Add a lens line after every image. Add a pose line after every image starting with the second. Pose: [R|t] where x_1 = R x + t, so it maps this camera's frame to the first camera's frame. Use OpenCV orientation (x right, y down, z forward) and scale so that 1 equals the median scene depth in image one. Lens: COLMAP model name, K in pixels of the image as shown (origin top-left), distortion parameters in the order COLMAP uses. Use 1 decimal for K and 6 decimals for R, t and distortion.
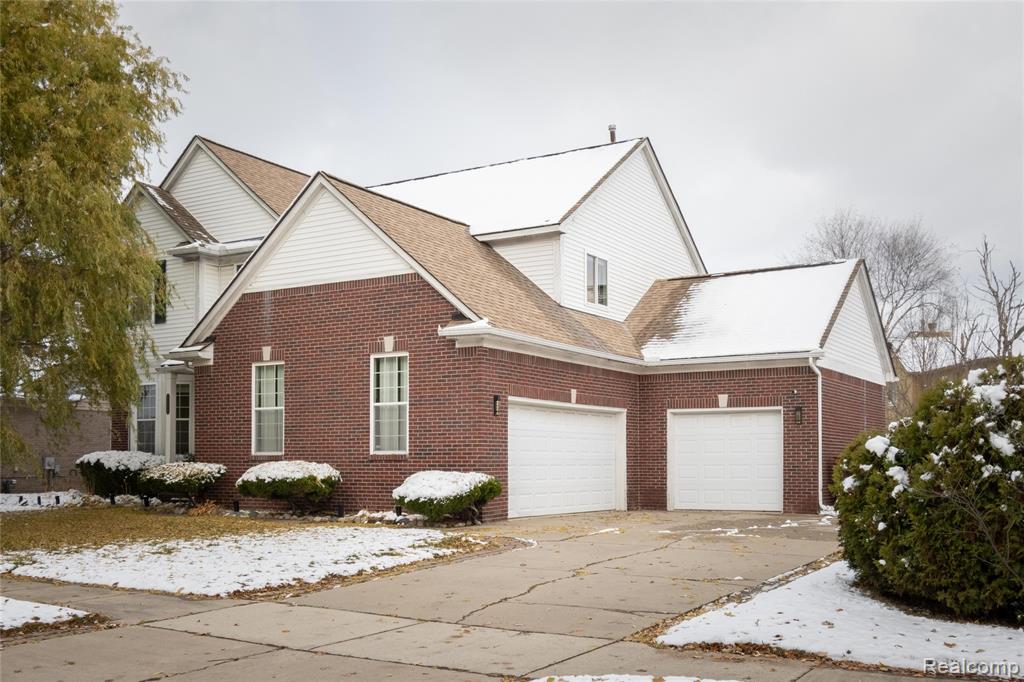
lens RADIAL K [[879.7, 0, 512.0], [0, 879.7, 341.0], [0, 0, 1]] dist [0.001930, 0.000399]
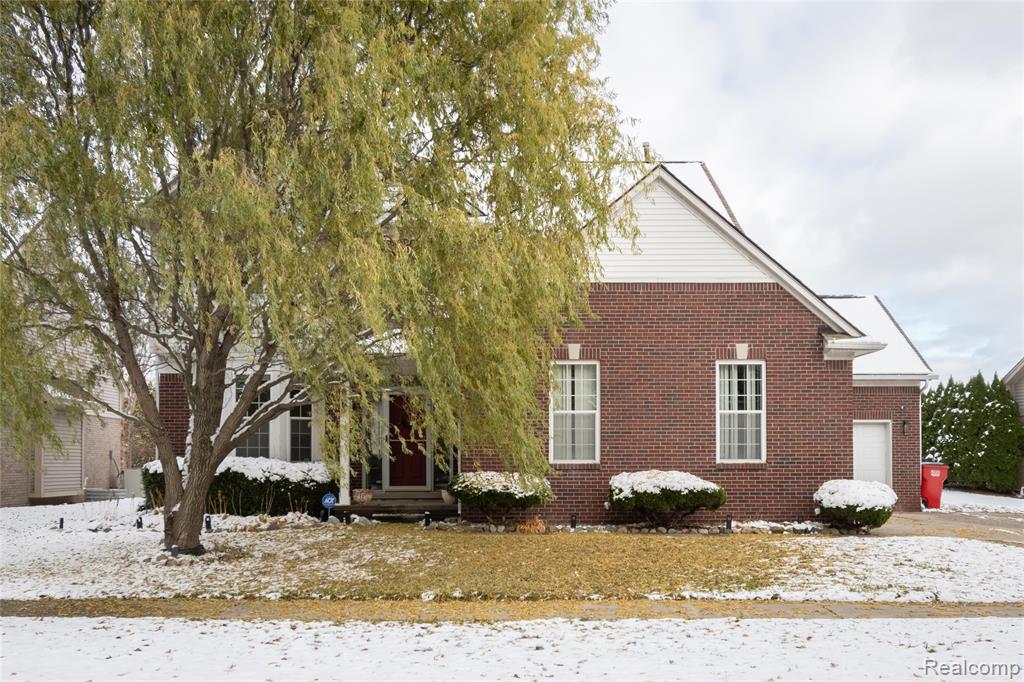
lens RADIAL K [[879.7, 0, 512.0], [0, 879.7, 341.0], [0, 0, 1]] dist [0.001930, 0.000399]
pose [[0.879671, 0.062632, 0.471440, -0.823779], [-0.062976, 0.997901, -0.015066, 0.022712], [-0.471394, -0.016436, 0.881770, 0.248047]]
